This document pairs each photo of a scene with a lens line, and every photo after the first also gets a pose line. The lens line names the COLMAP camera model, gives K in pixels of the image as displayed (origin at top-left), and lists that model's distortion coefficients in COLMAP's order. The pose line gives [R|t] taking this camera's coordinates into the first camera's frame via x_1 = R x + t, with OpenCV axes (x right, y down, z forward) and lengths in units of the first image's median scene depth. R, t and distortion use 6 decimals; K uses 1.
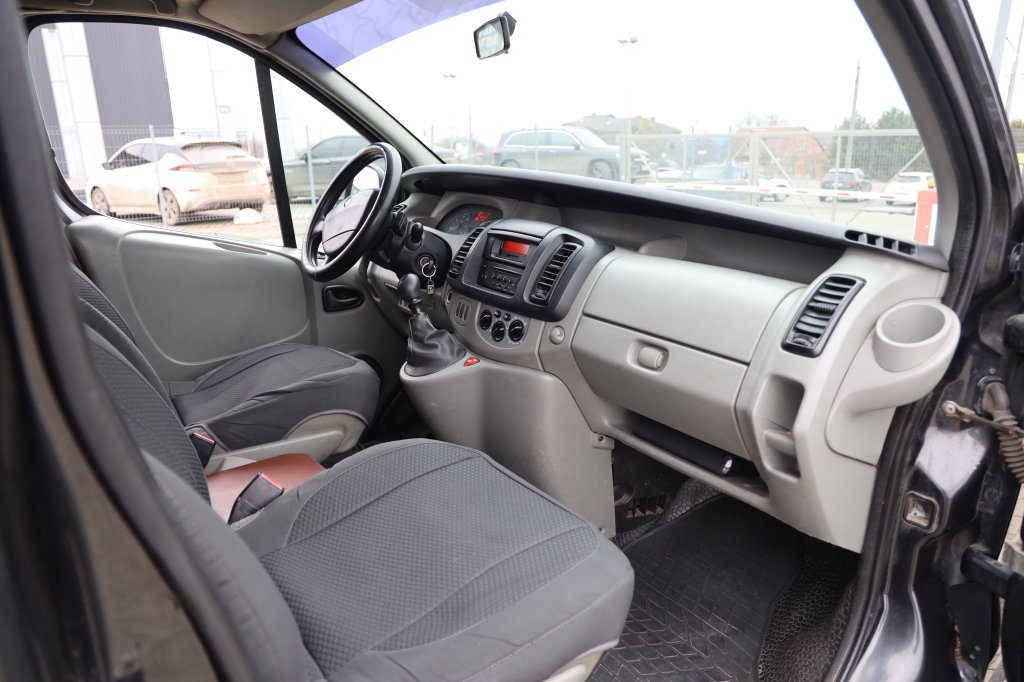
lens RADIAL K [[693.4, 0, 510.4], [0, 693.4, 337.5], [0, 0, 1]] dist [-0.096661, 0.058723]
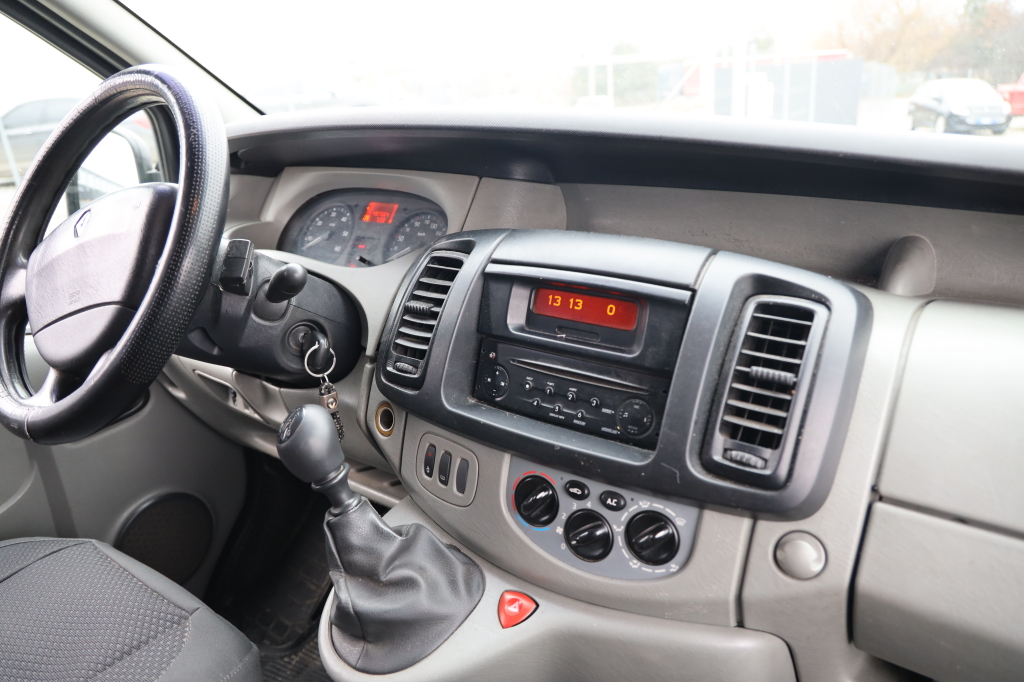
lens RADIAL K [[693.4, 0, 510.3], [0, 693.4, 345.6], [0, 0, 1]] dist [-0.096661, 0.058723]
pose [[0.939097, -0.159811, 0.304234, -0.167740], [0.133101, 0.985338, 0.106735, -0.169717], [-0.316831, -0.059741, 0.946599, 0.688168]]
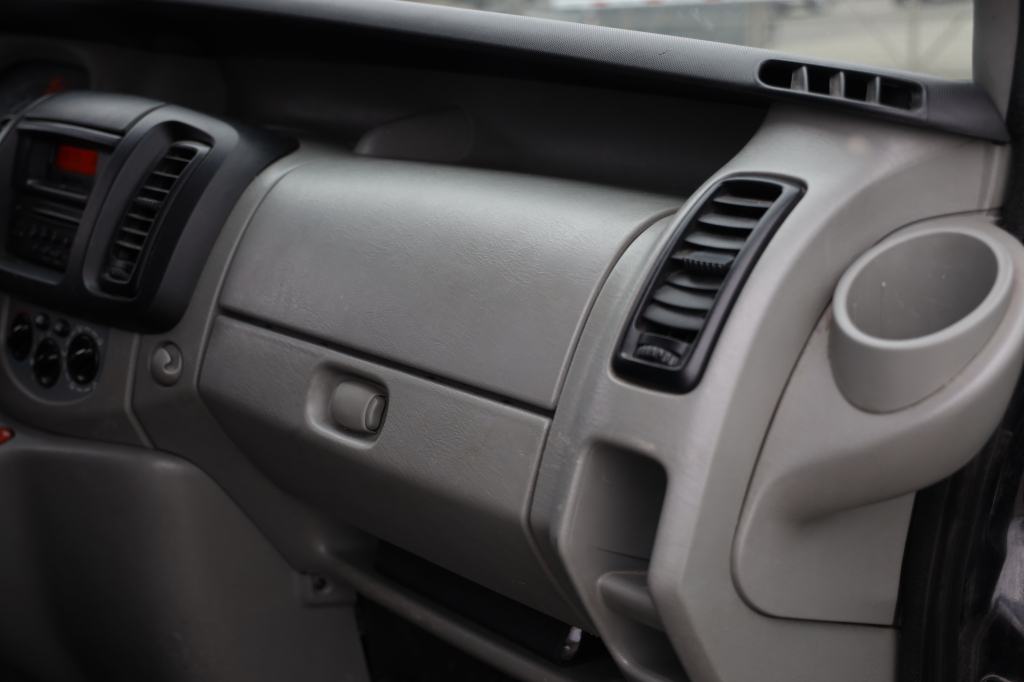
lens RADIAL K [[1314.2, 0, 508.6], [0, 1314.2, 337.7], [0, 0, 1]] dist [0.112433, 0.000000]
pose [[0.987200, -0.093891, 0.128918, 0.165085], [0.091227, 0.995479, 0.026432, -0.021103], [-0.130817, -0.014333, 0.991303, 0.168380]]
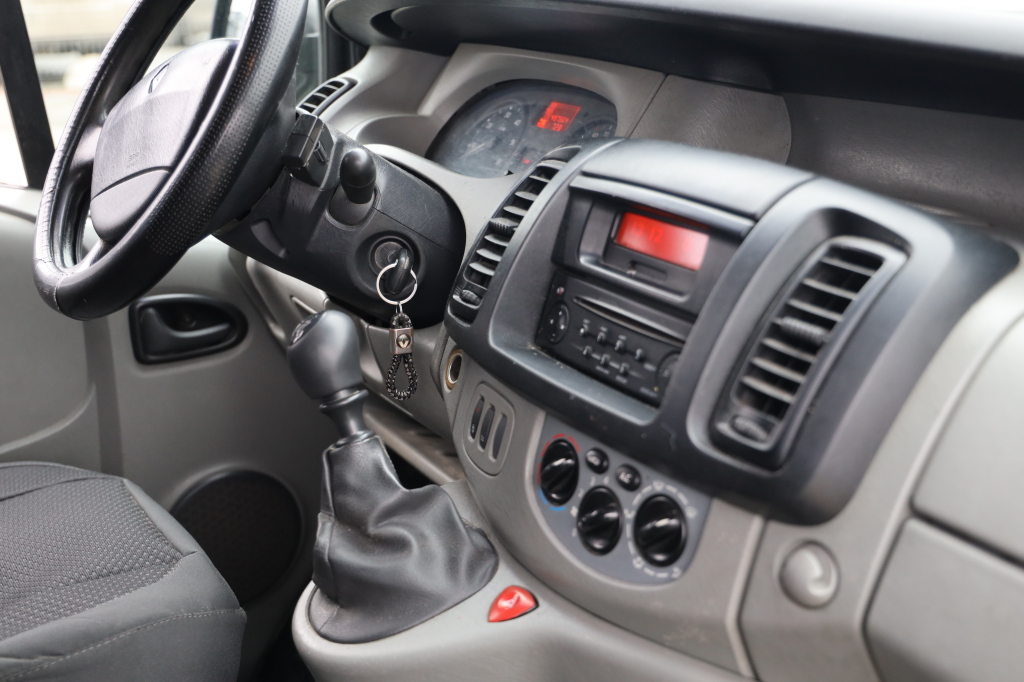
lens RADIAL K [[1314.2, 0, 514.4], [0, 1314.2, 347.3], [0, 0, 1]] dist [0.112433, 0.000000]
pose [[0.996799, 0.013962, -0.078725, -0.010672], [-0.011594, 0.999469, 0.030448, -0.107629], [0.079109, -0.029437, 0.996431, 0.442465]]
